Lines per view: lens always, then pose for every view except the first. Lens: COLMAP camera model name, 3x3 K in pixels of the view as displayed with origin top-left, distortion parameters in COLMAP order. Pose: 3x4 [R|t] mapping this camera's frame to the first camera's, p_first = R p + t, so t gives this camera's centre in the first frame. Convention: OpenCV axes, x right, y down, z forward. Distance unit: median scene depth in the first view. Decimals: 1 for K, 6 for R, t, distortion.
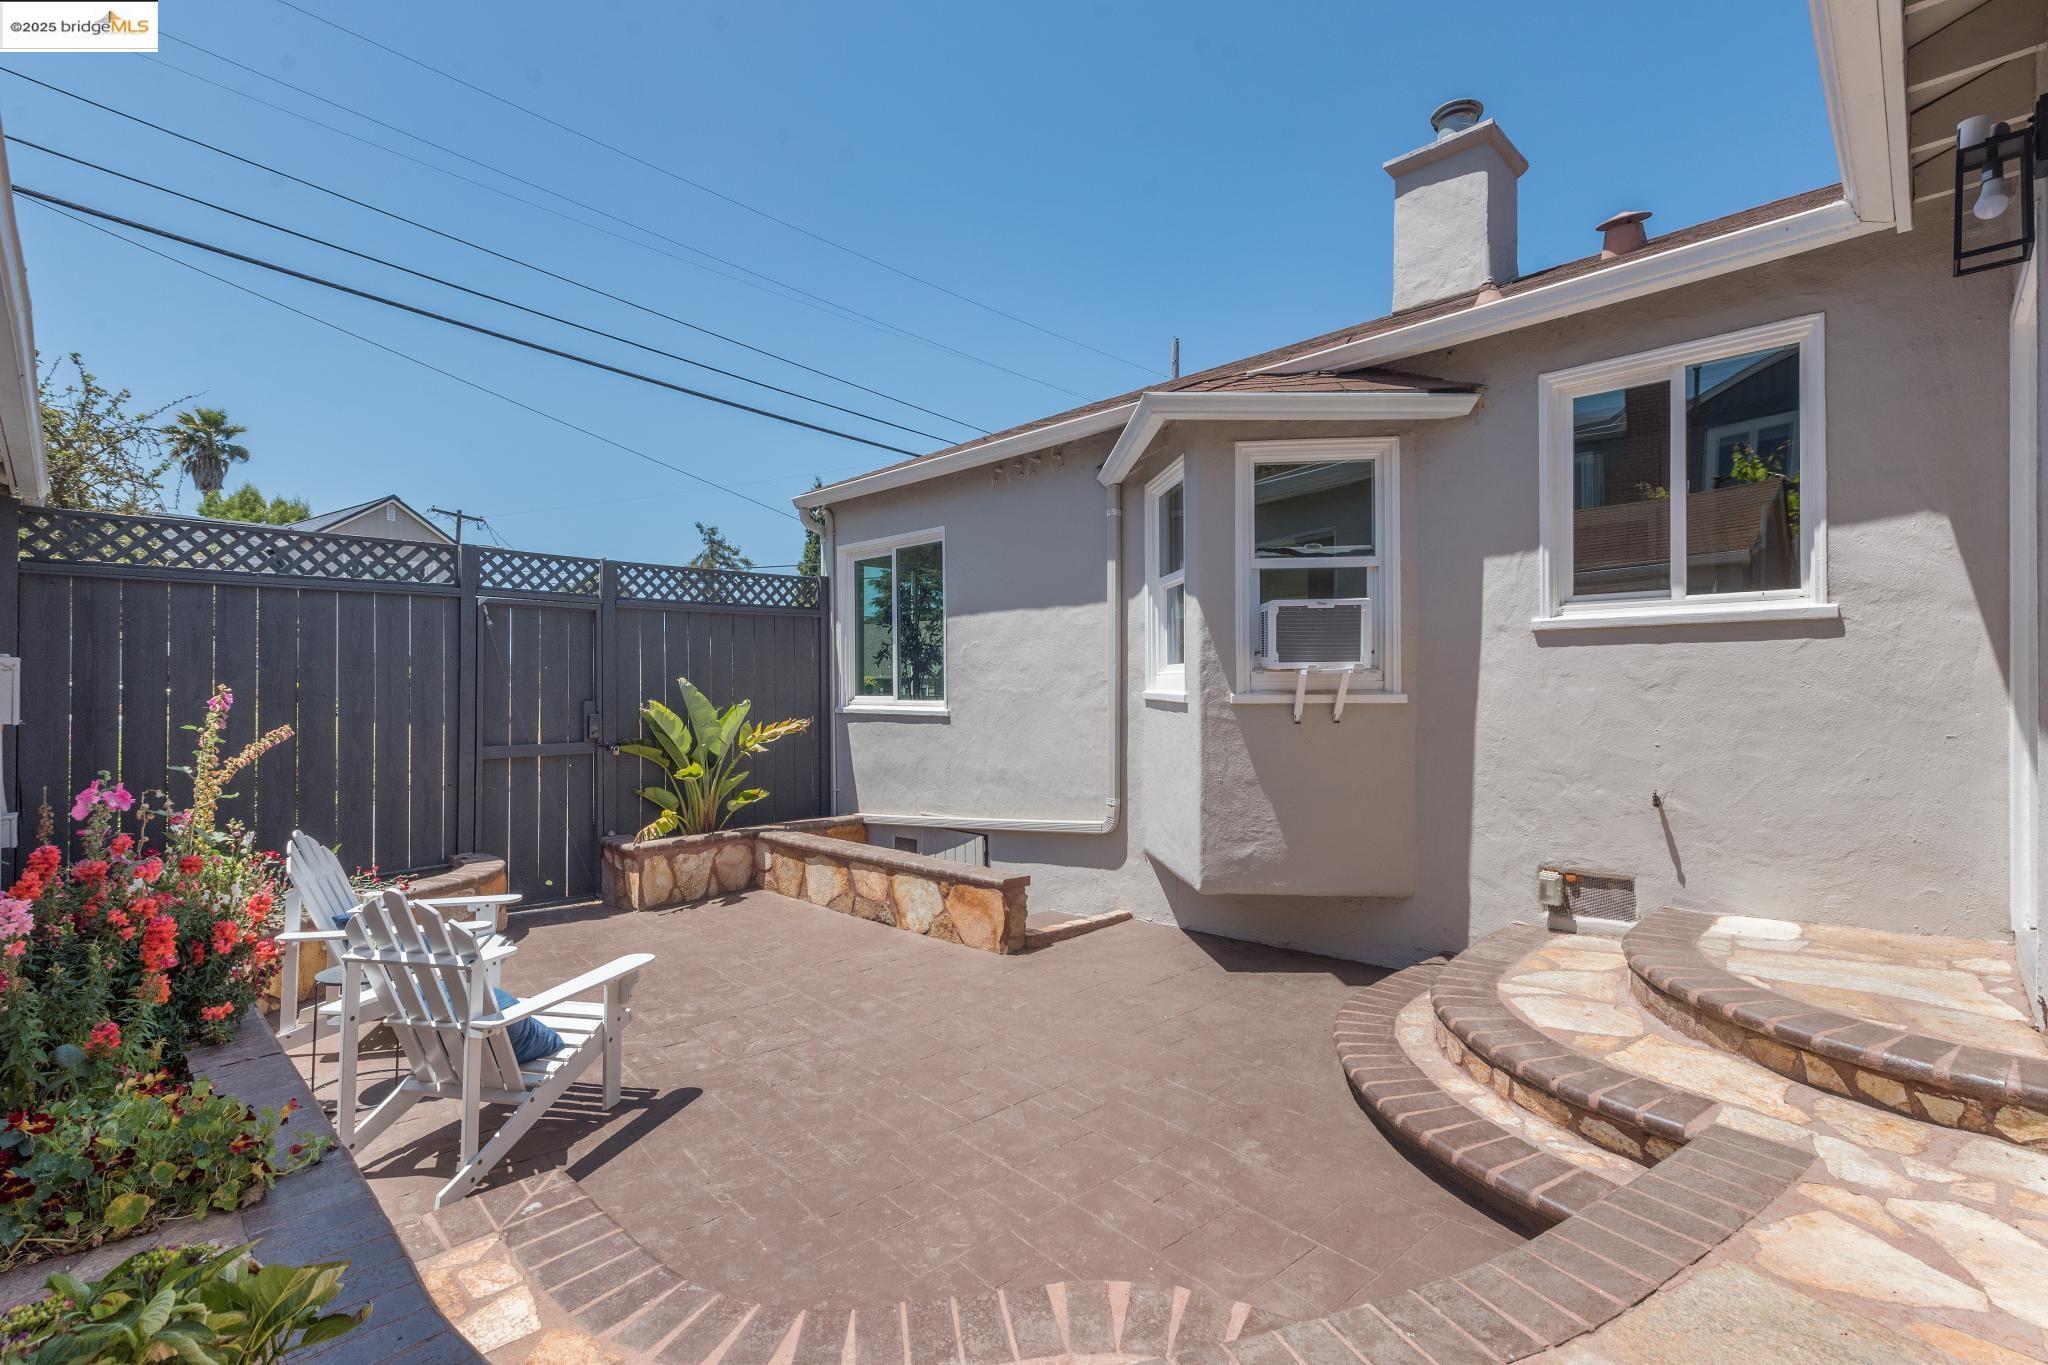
lens RADIAL K [[893.3, 0, 1041.2], [0, 893.3, 685.3], [0, 0, 1]] dist [-0.006916, -0.000678]
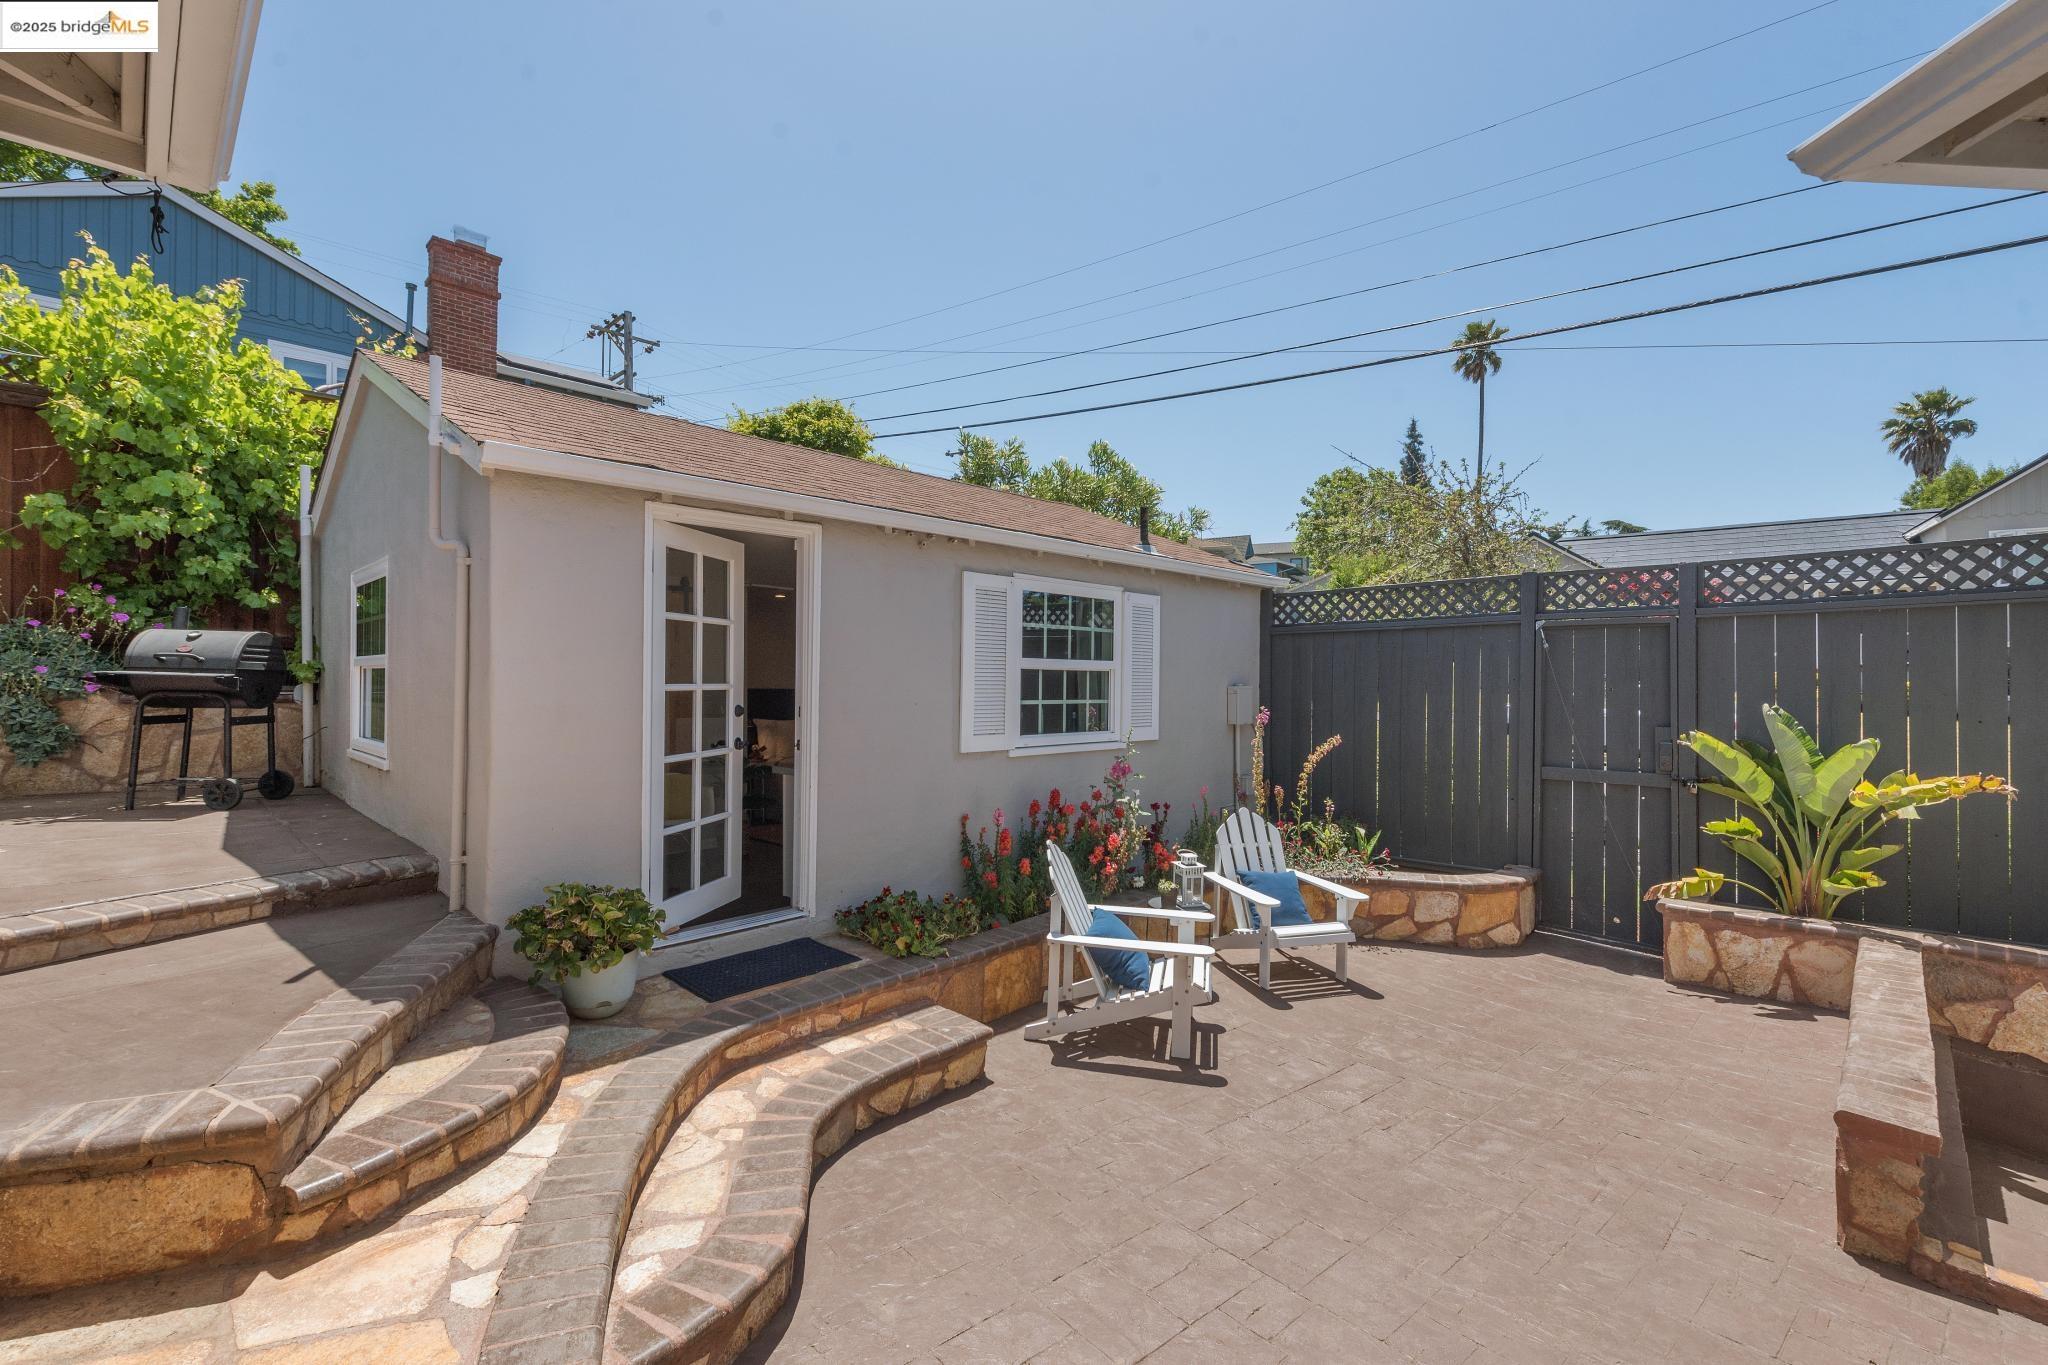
lens RADIAL K [[893.3, 0, 1023.8], [0, 893.3, 674.9], [0, 0, 1]] dist [-0.006916, -0.000678]
pose [[-0.026928, 0.000117, -0.999637, 0.382408], [-0.000789, 1.000000, 0.000138, -0.033280], [0.999637, 0.000793, -0.026928, 0.395841]]
